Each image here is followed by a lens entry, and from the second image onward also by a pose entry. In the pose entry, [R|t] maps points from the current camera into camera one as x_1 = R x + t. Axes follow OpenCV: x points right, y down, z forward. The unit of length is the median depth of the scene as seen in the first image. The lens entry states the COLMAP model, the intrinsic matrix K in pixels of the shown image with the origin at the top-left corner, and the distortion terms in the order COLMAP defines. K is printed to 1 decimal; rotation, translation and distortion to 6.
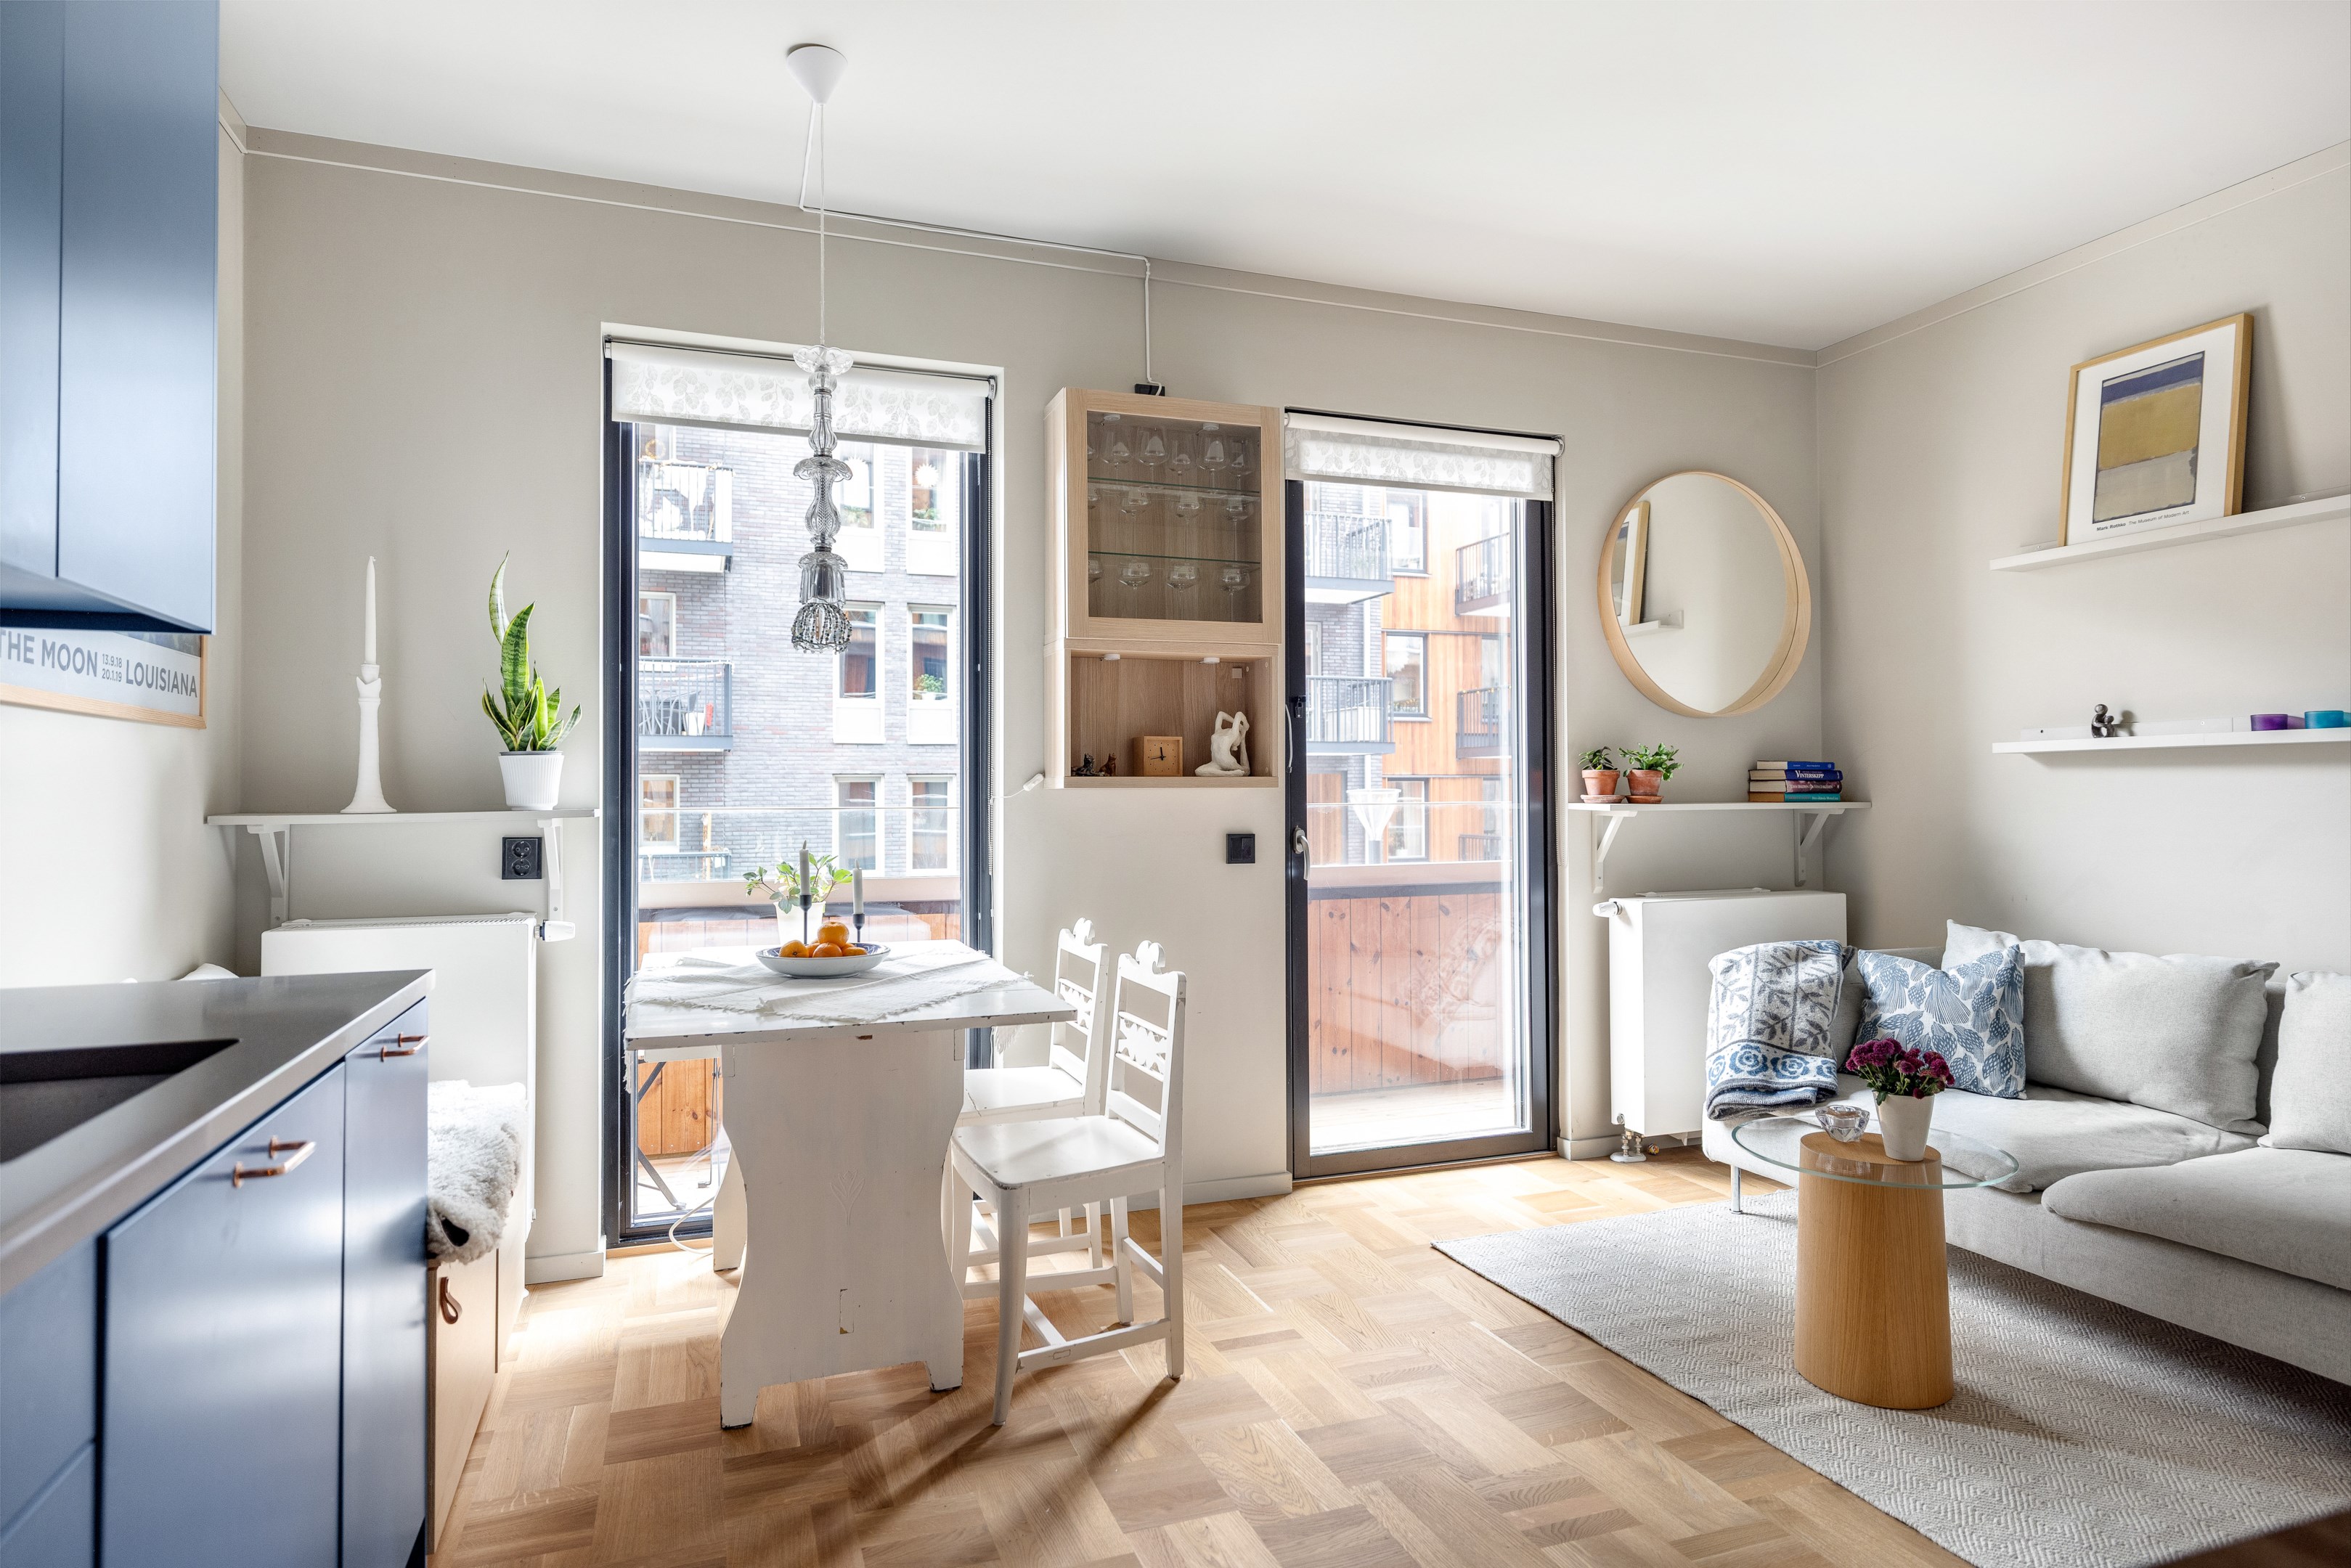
lens RADIAL K [[1302.6, 0, 1170.8], [0, 1302.6, 773.2], [0, 0, 1]] dist [-0.001260, -0.000076]
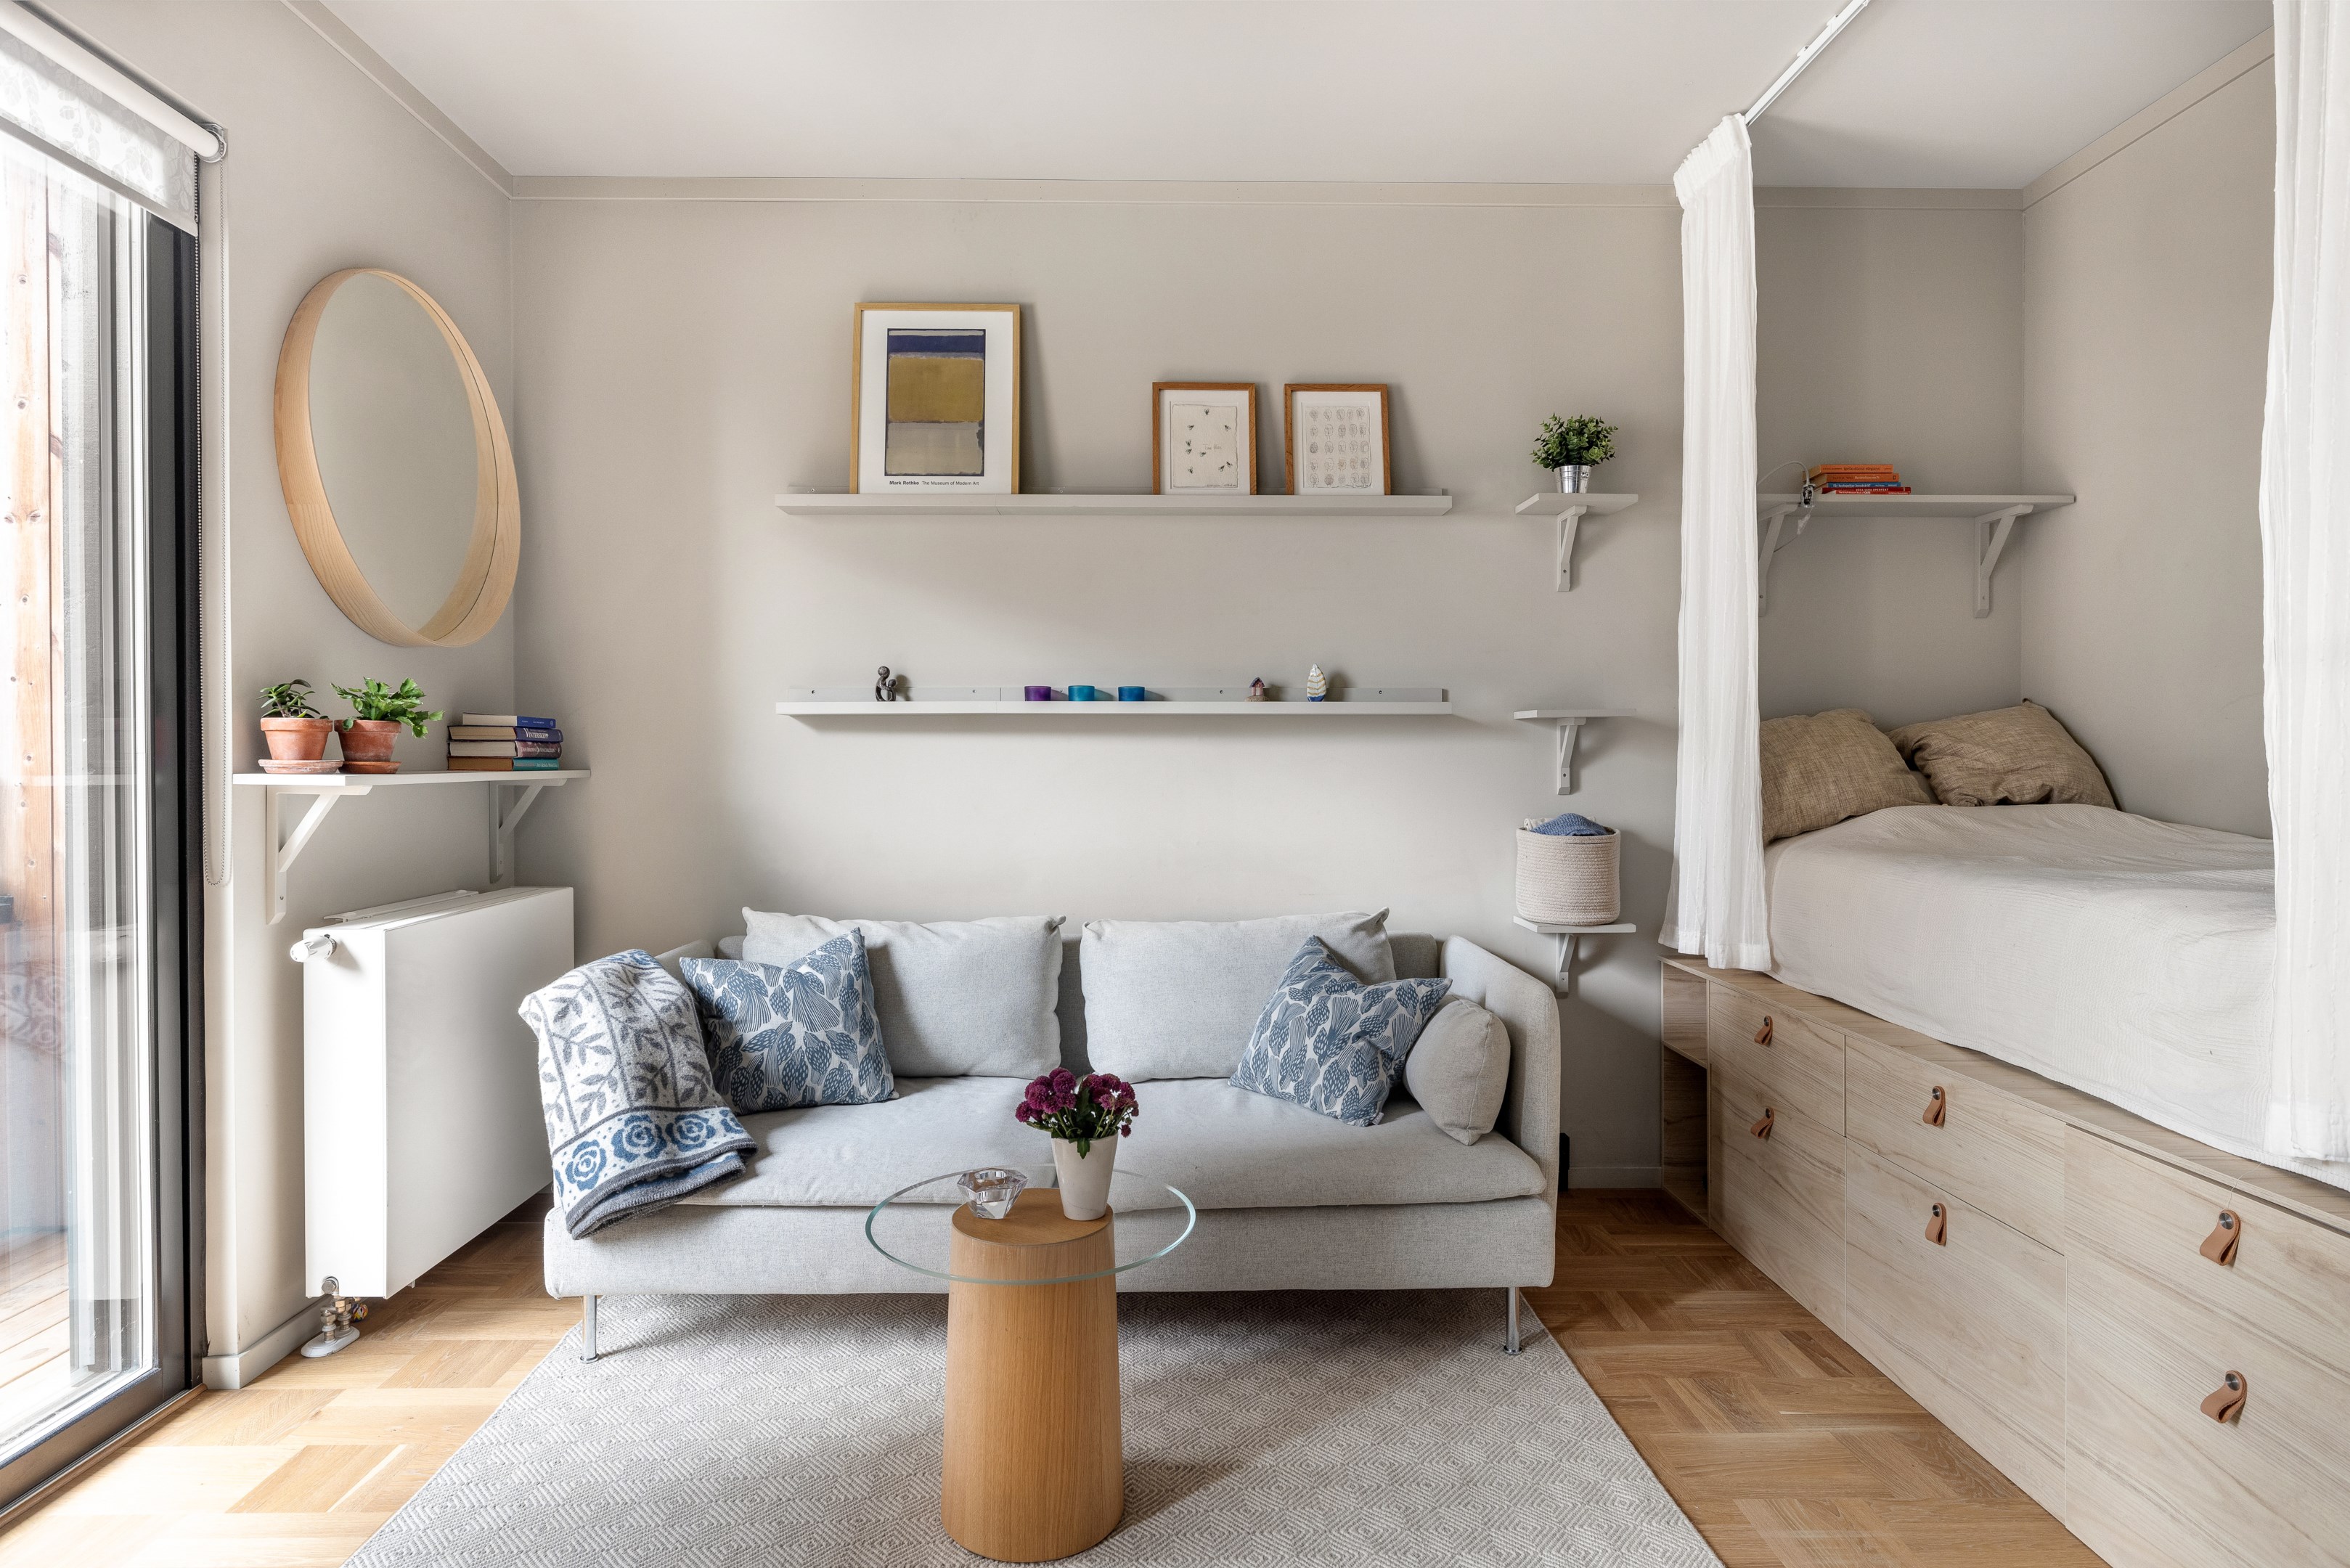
lens RADIAL K [[1290.6, 0, 1173.5], [0, 1290.6, 770.8], [0, 0, 1]] dist [-0.001097, 0.000510]
pose [[0.324536, -0.004715, 0.945862, -0.116760], [-0.016260, 0.999812, 0.010563, 0.010392], [-0.945734, -0.018807, 0.324399, 0.494011]]
